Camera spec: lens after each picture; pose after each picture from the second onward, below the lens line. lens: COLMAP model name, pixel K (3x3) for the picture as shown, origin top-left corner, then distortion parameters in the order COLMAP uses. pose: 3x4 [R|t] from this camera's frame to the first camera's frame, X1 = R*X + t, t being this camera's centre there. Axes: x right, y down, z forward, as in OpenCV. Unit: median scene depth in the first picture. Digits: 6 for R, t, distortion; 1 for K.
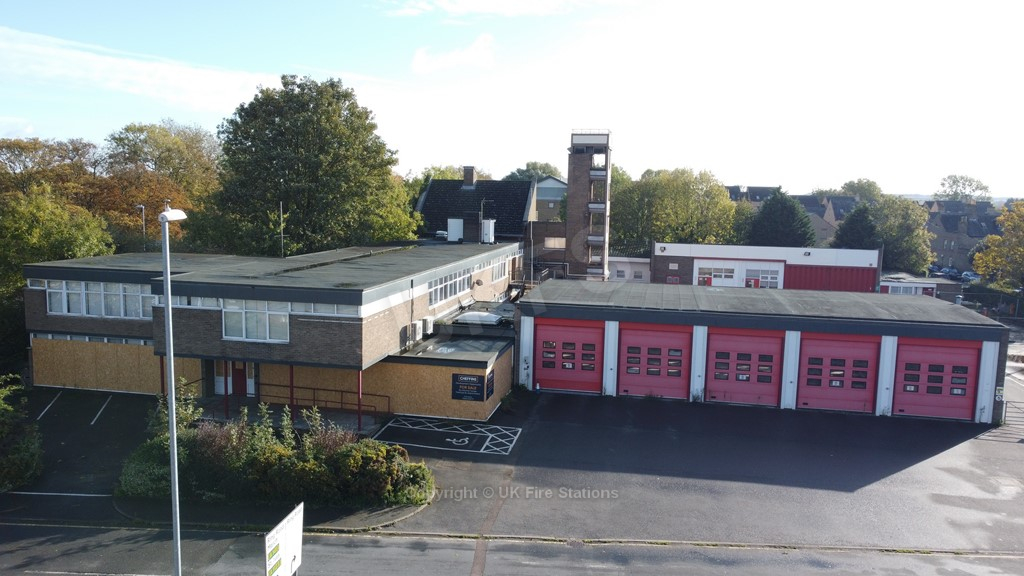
lens RADIAL K [[773.6, 0, 512.0], [0, 773.6, 288.0], [0, 0, 1]] dist [0.010241, -0.014621]
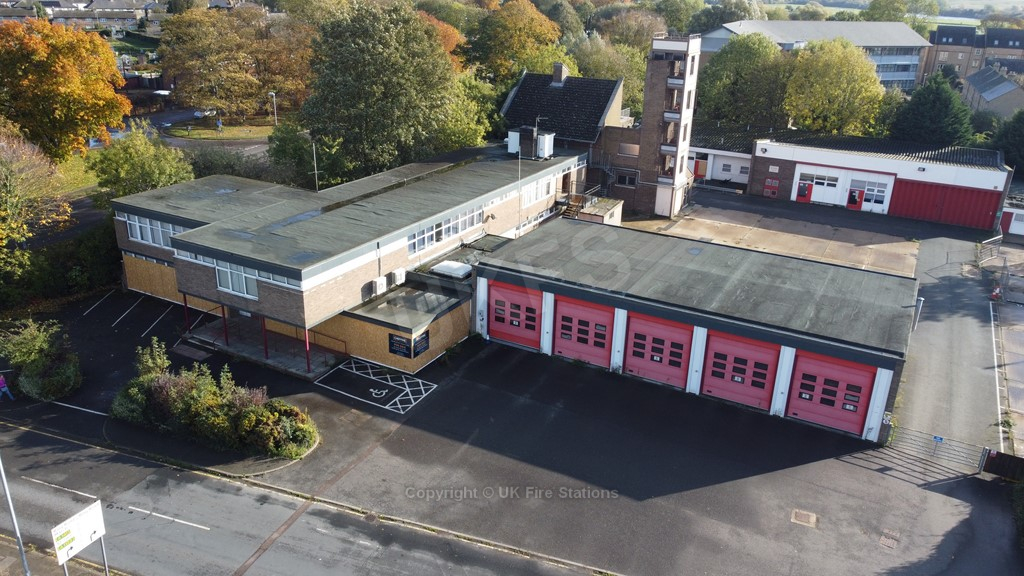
lens RADIAL K [[773.6, 0, 512.0], [0, 773.6, 288.0], [0, 0, 1]] dist [0.010241, -0.014621]
pose [[0.954431, 0.114884, -0.275432, 0.398366], [-0.043813, 0.966874, 0.251466, -0.249148], [0.295197, -0.227939, 0.927848, -0.047324]]
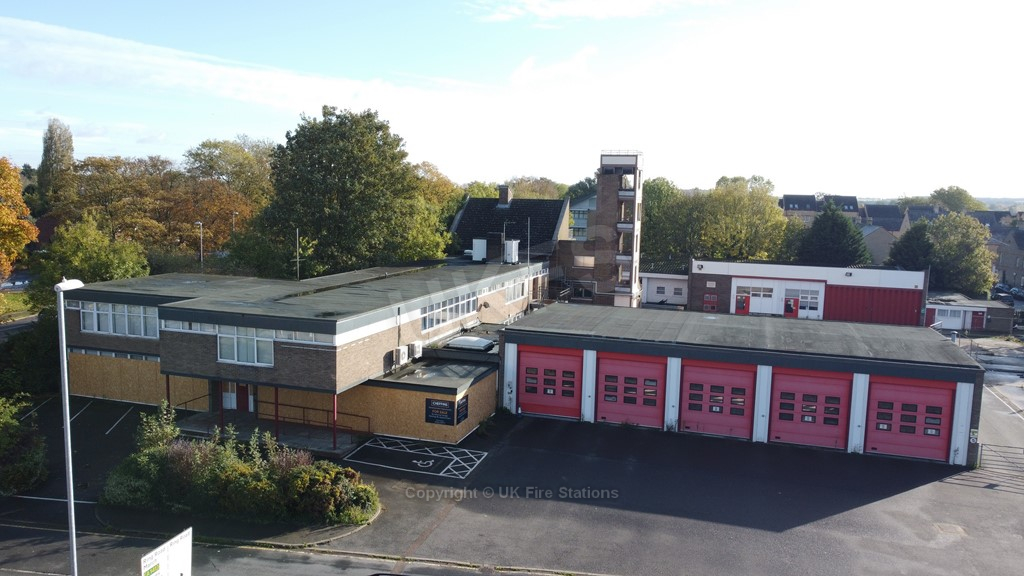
lens RADIAL K [[773.6, 0, 512.0], [0, 773.6, 288.0], [0, 0, 1]] dist [0.010241, -0.014621]
pose [[0.993570, 0.016106, -0.112071, 0.145229], [-0.016419, 0.999863, -0.001877, -0.038134], [0.112026, 0.003706, 0.993698, -0.042966]]
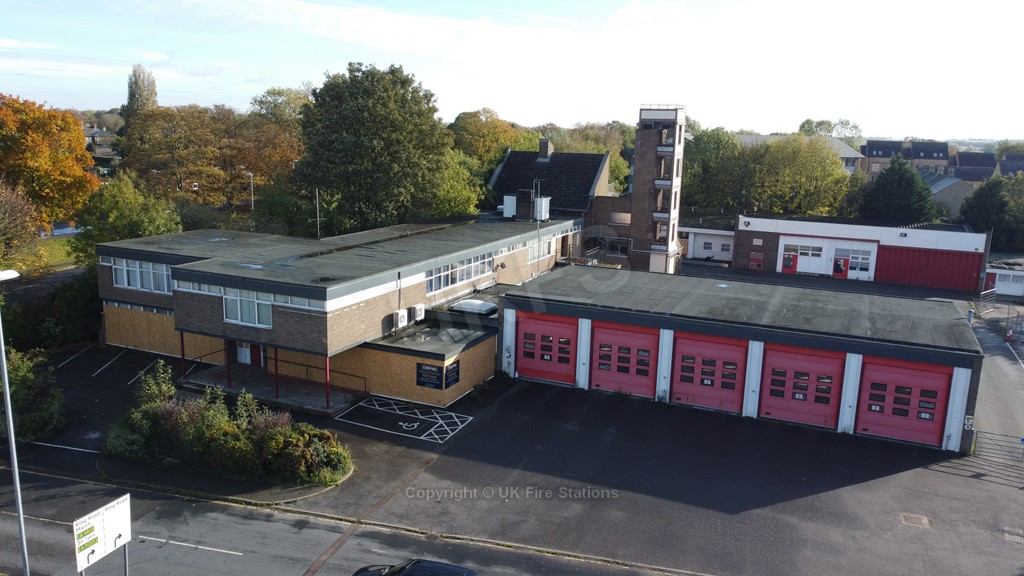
lens RADIAL K [[773.6, 0, 512.0], [0, 773.6, 288.0], [0, 0, 1]] dist [0.010241, -0.014621]
pose [[0.975456, 0.049818, -0.214483, 0.263920], [-0.033691, 0.996368, 0.078205, -0.079404], [0.217600, -0.069059, 0.973592, -0.034574]]
